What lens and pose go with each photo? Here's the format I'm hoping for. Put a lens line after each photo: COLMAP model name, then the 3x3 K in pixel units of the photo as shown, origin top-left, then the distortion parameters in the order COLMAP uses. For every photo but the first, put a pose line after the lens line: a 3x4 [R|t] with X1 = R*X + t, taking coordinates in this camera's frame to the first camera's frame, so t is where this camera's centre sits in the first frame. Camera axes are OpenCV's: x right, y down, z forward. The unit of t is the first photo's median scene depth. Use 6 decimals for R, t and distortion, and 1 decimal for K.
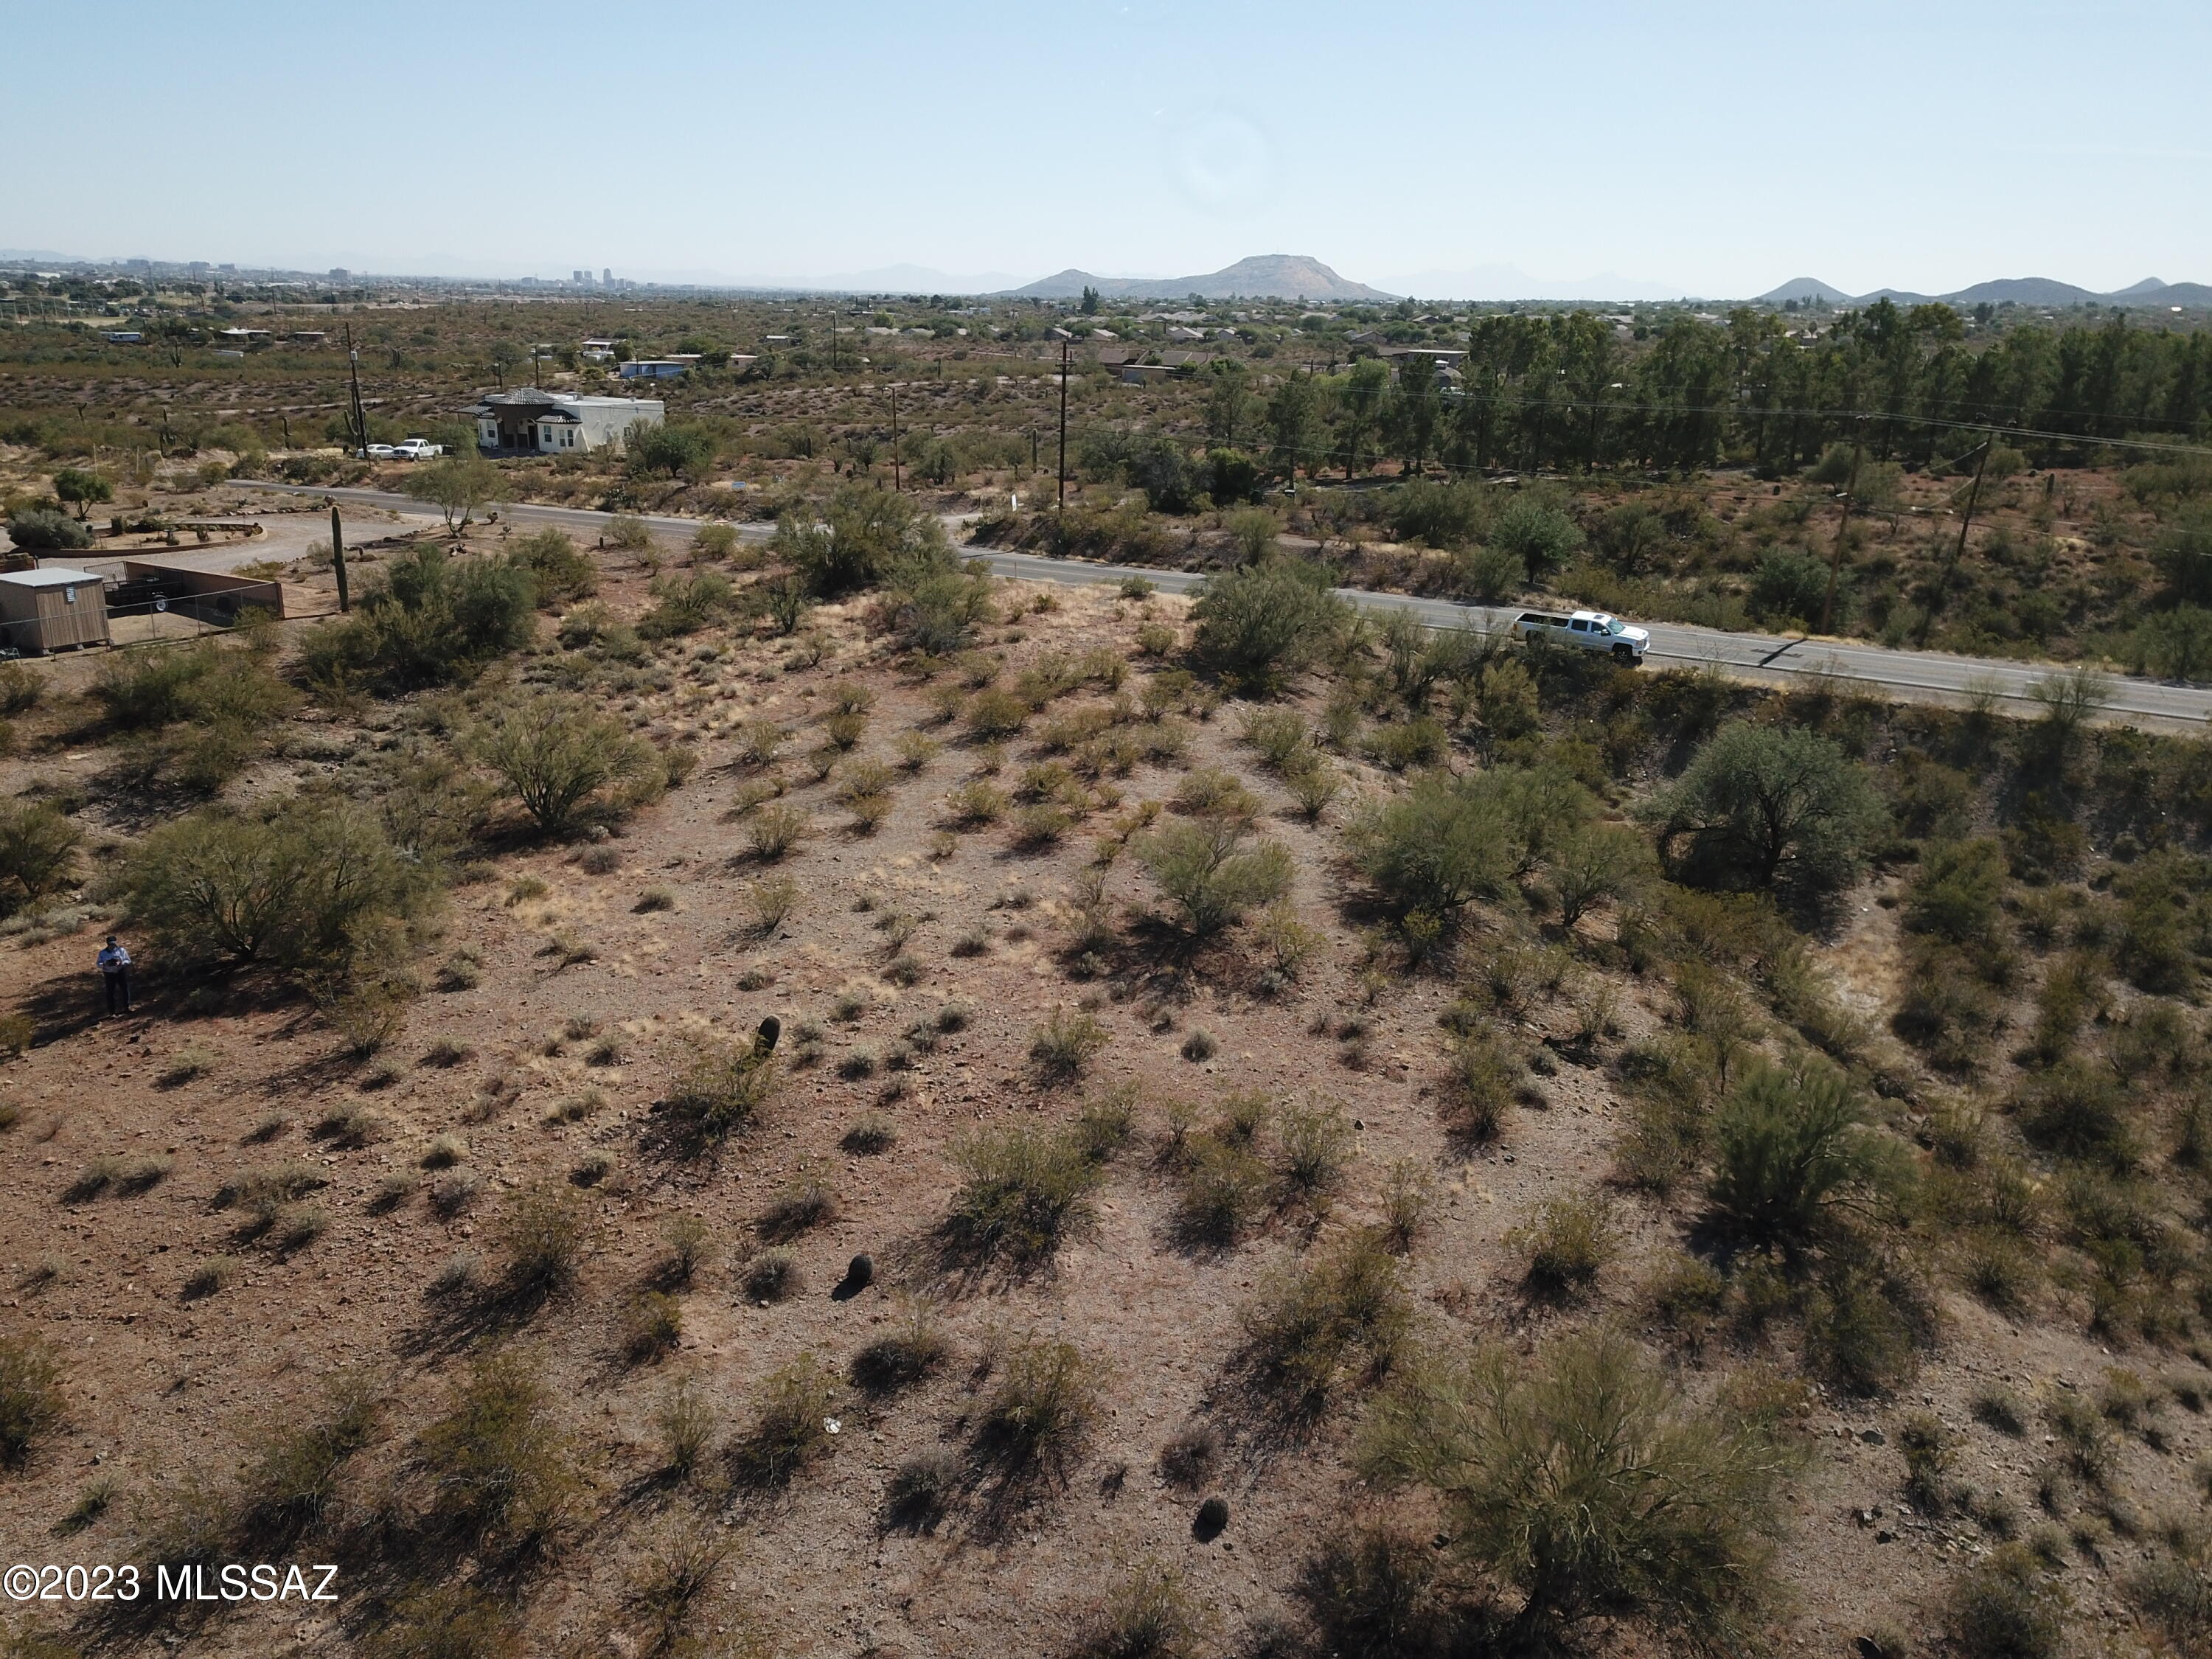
lens RADIAL K [[1680.3, 0, 1076.4], [0, 1680.3, 857.5], [0, 0, 1]] dist [0.013827, 0.006643]
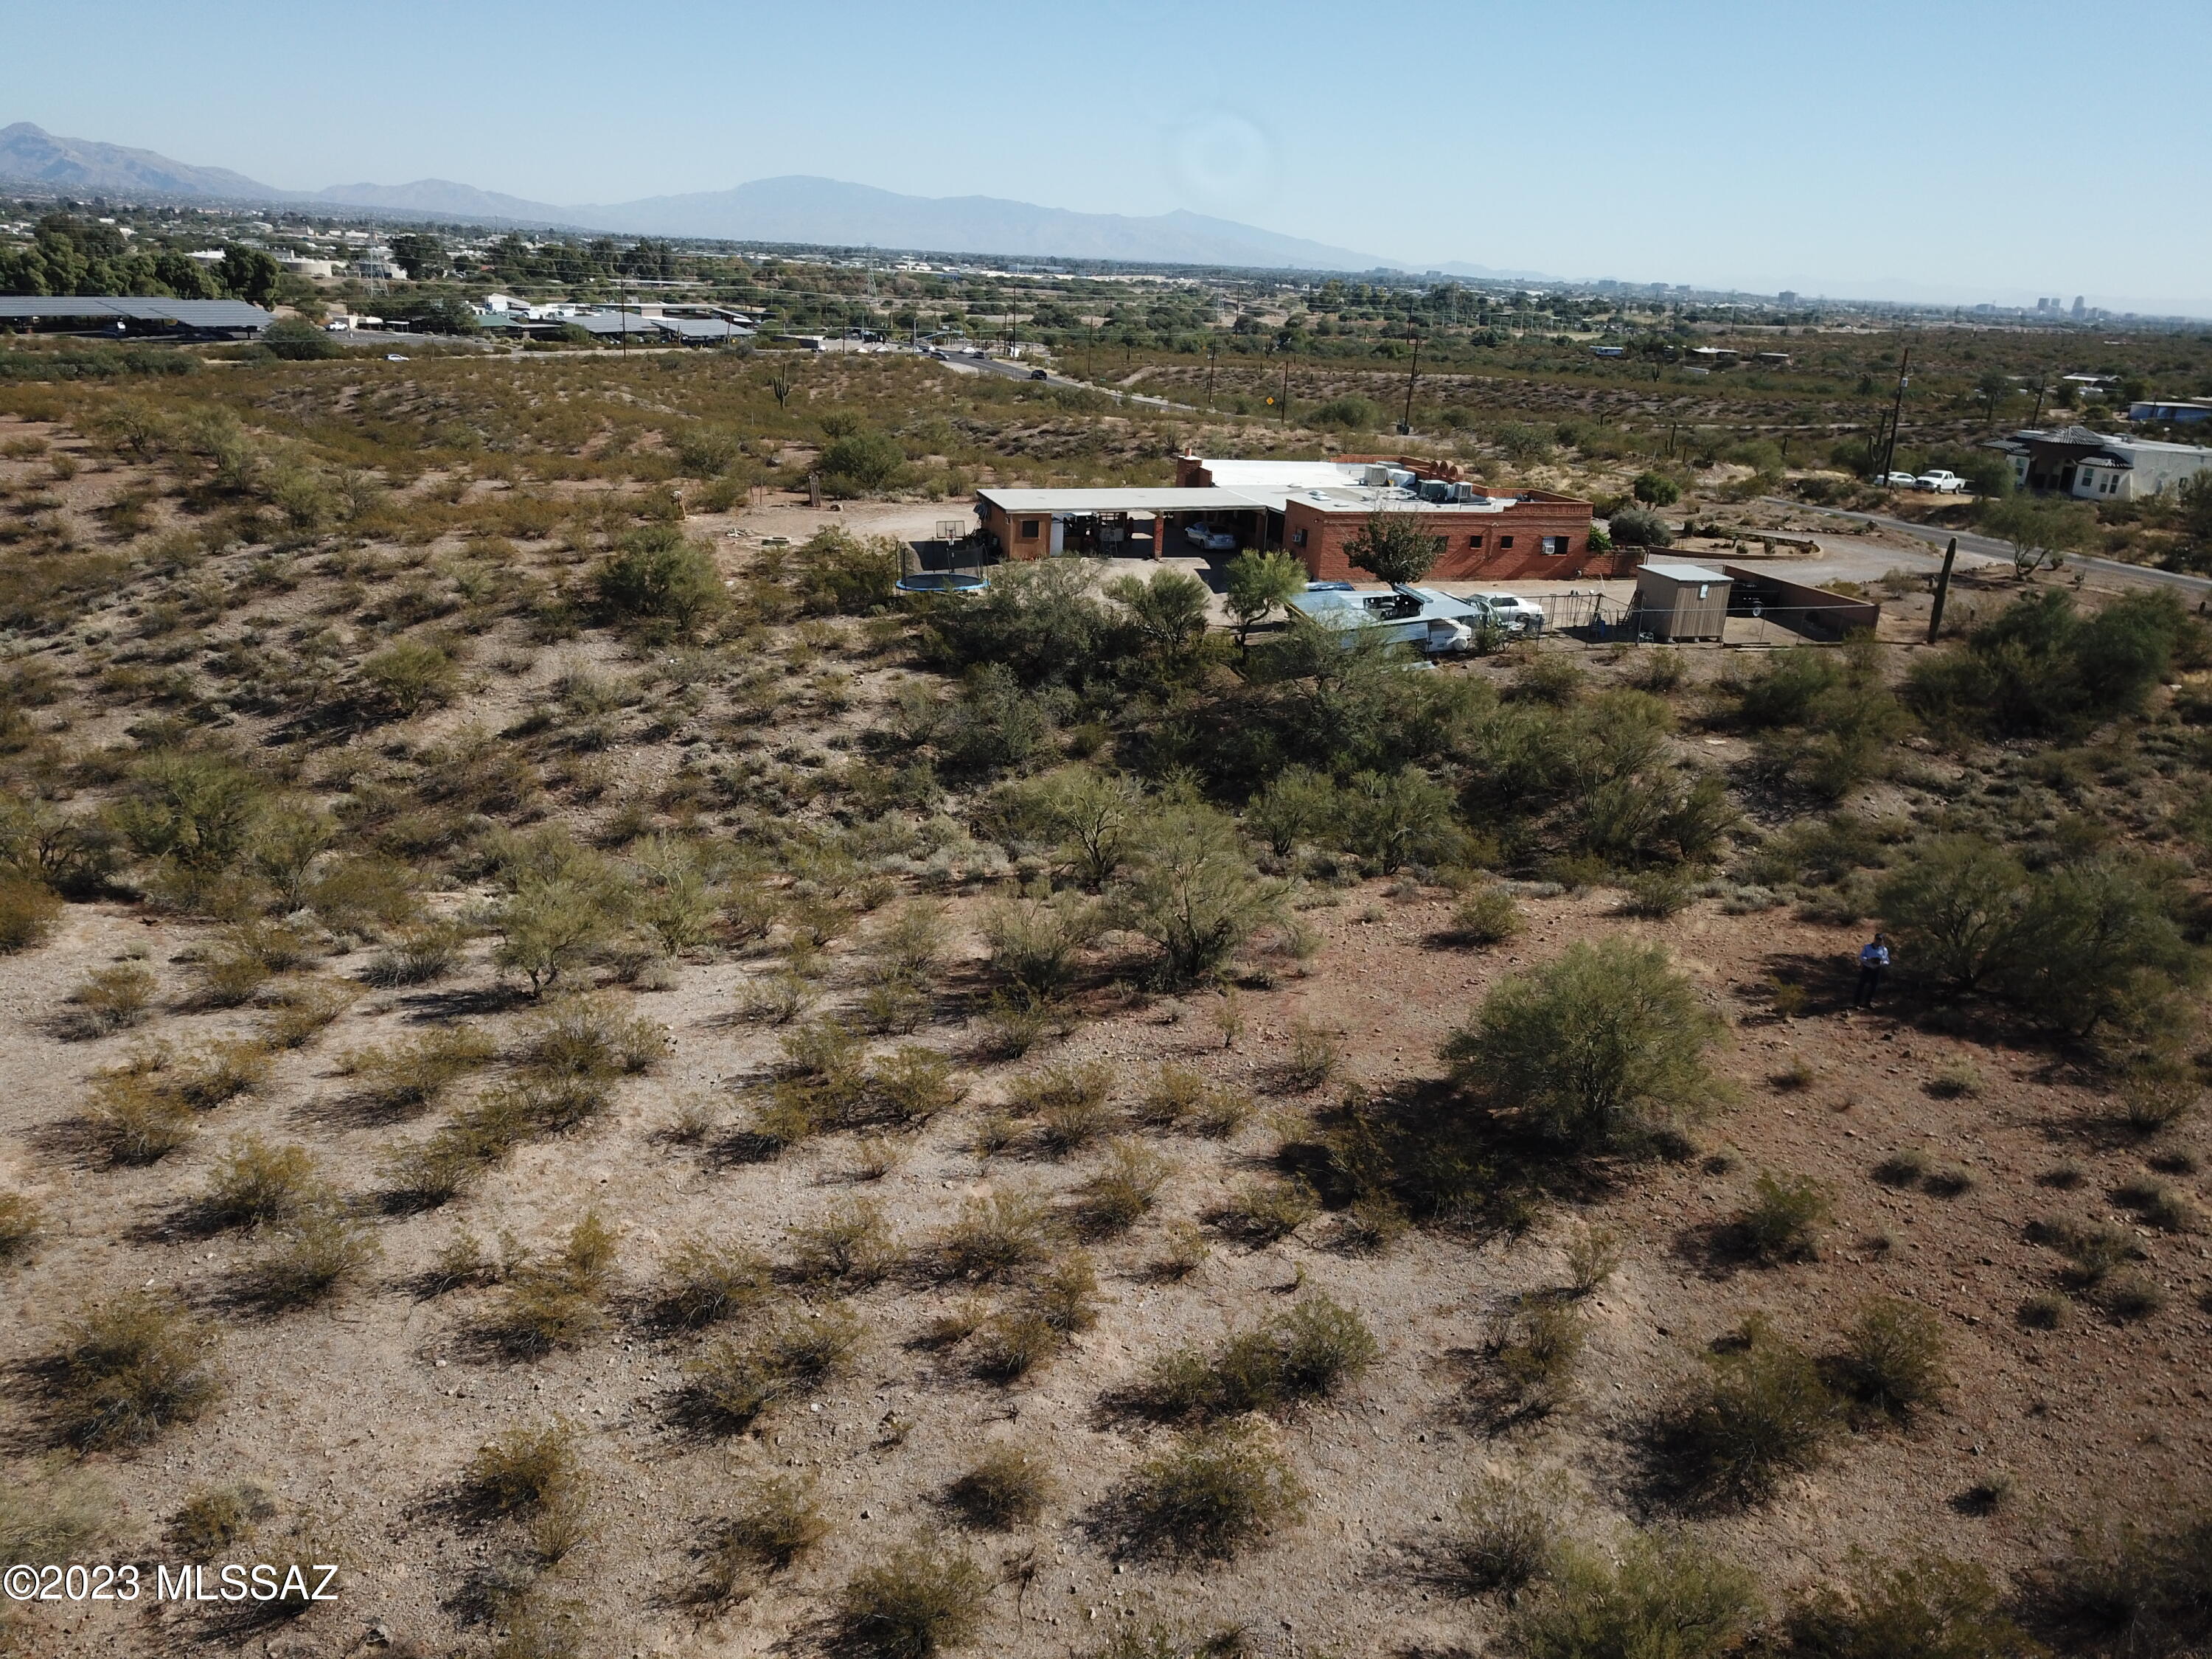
lens RADIAL K [[1698.2, 0, 1092.9], [0, 1698.2, 859.9], [0, 0, 1]] dist [0.004555, 0.001158]
pose [[0.723847, 0.240354, -0.646742, -0.141822], [-0.248812, 0.965222, 0.080237, 0.021855], [0.643535, 0.102838, 0.758477, -0.062319]]
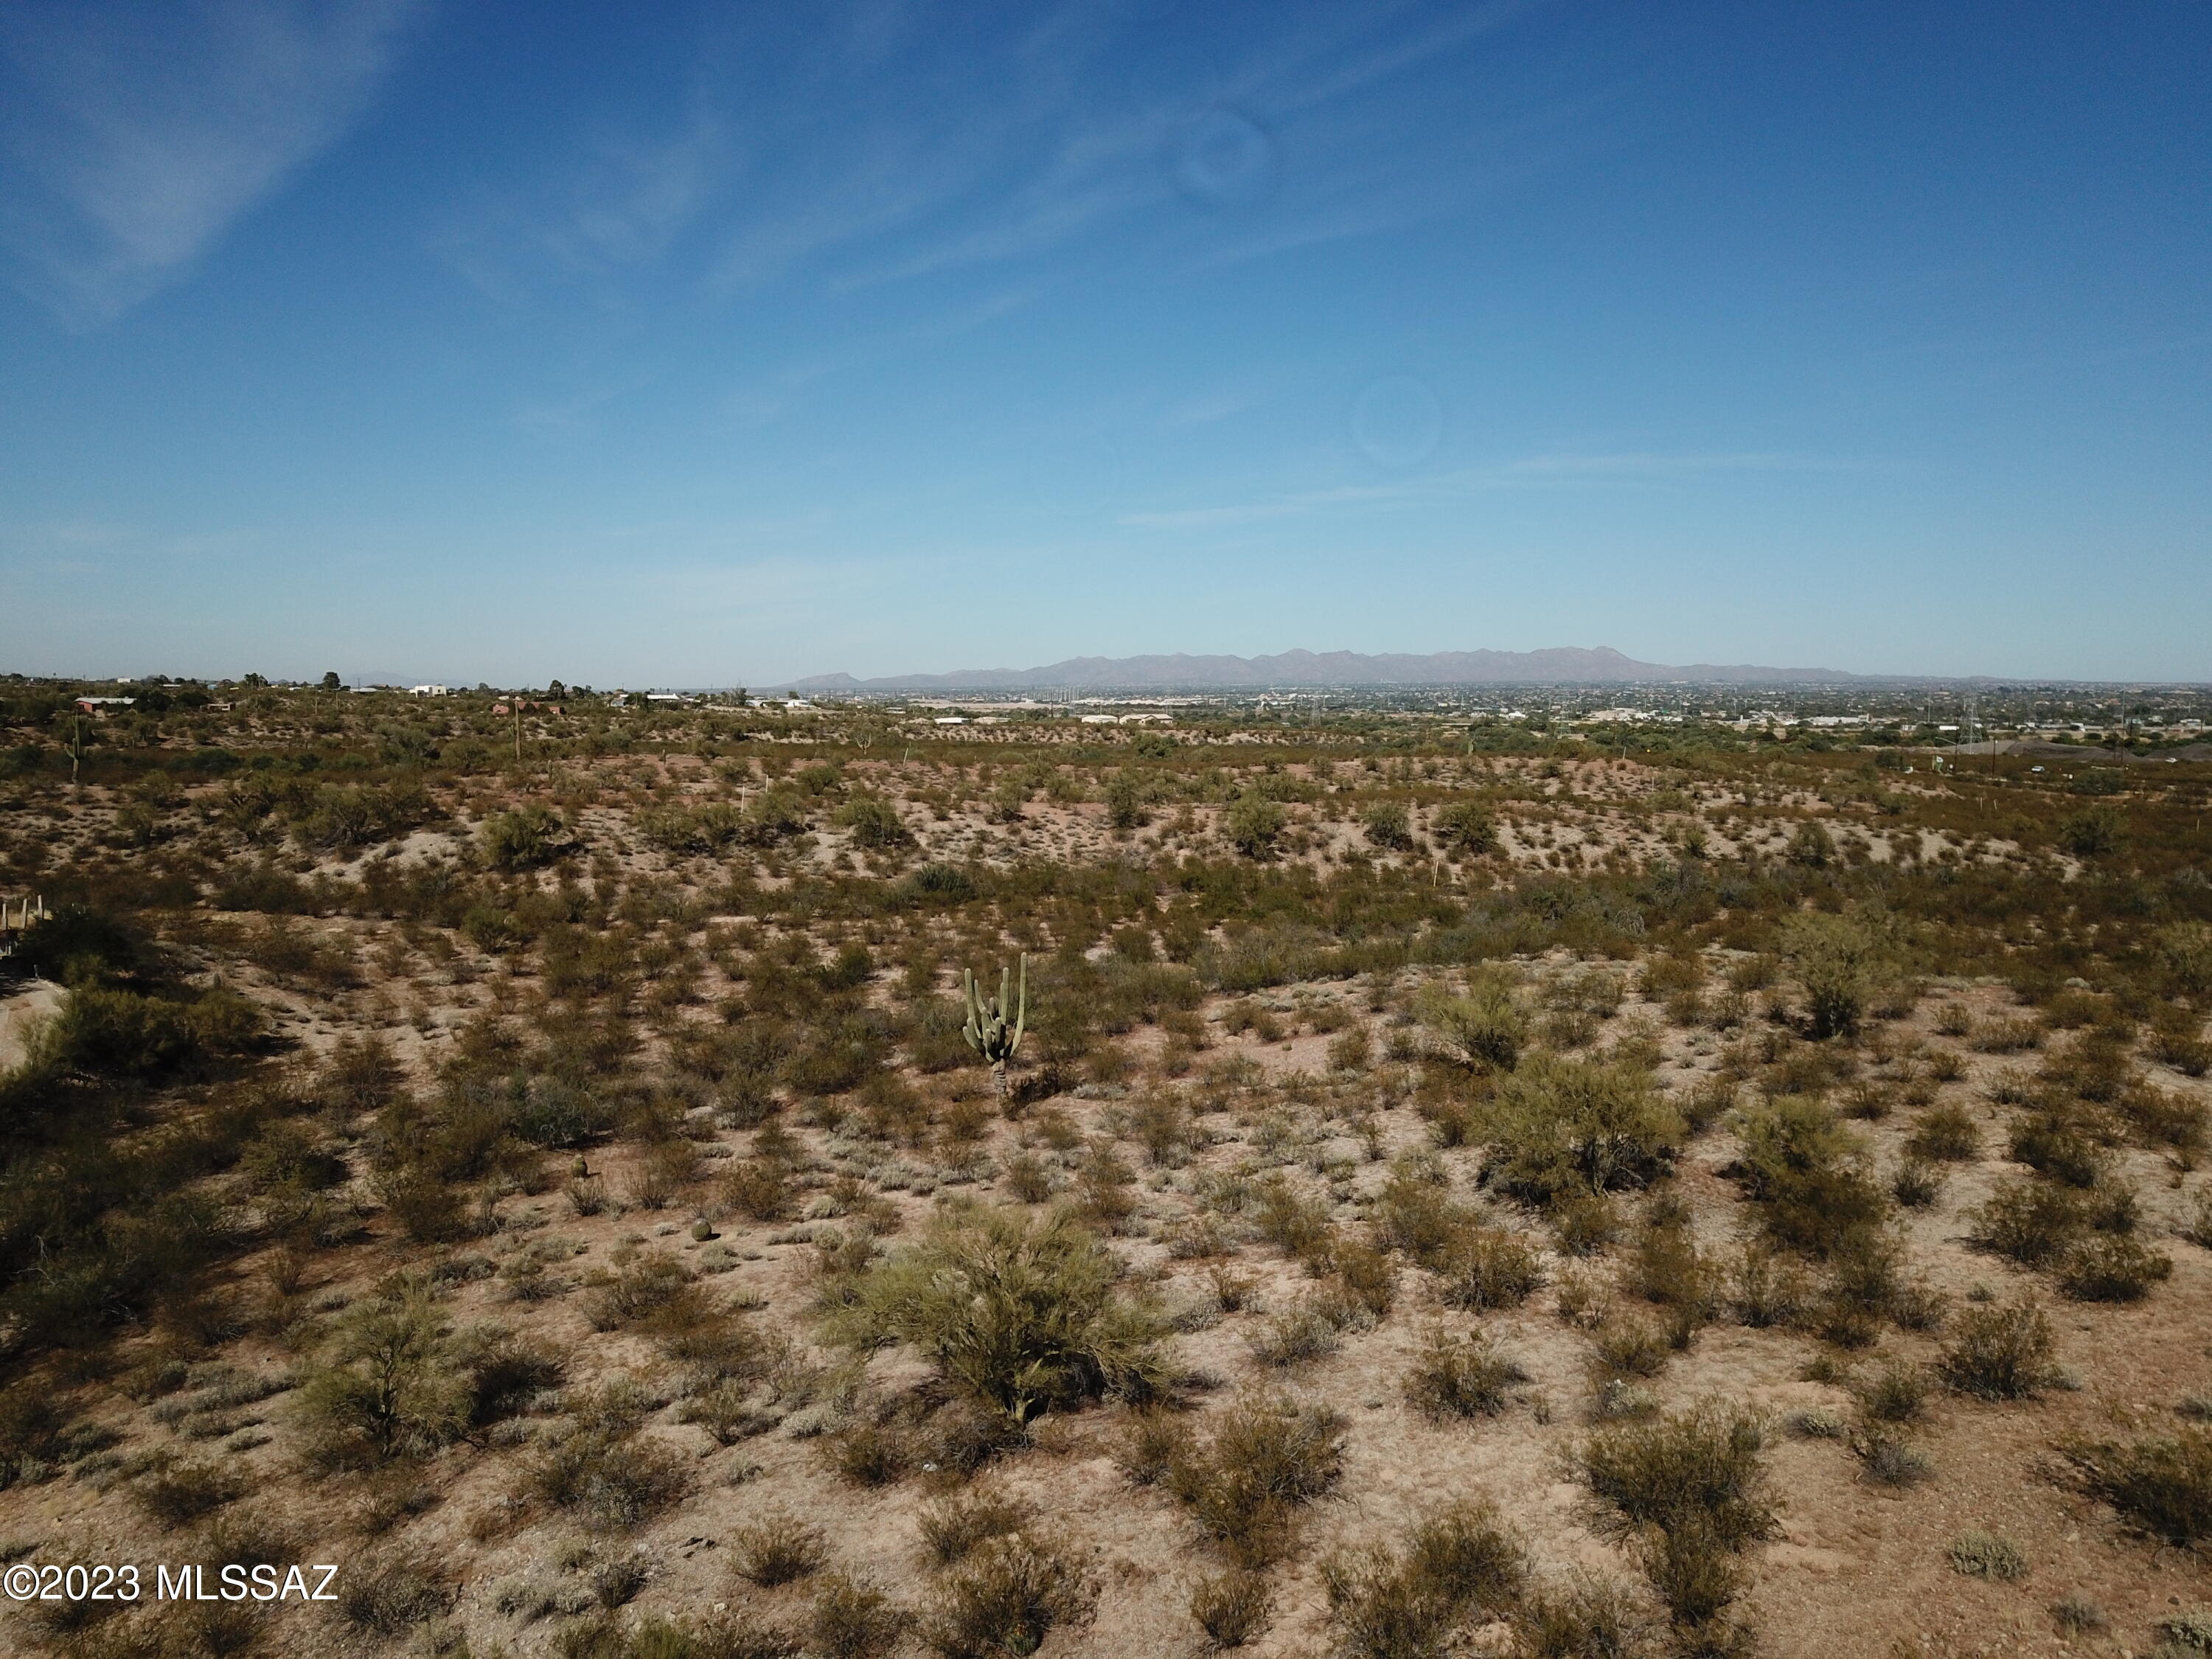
lens RADIAL K [[1704.0, 0, 1109.1], [0, 1704.0, 783.1], [0, 0, 1]] dist [0.021242, 0.001785]
pose [[-0.952416, -0.021094, -0.304071, 0.214457], [-0.127560, 0.933623, 0.334778, -0.155285], [0.276826, 0.357635, -0.891888, 0.700961]]
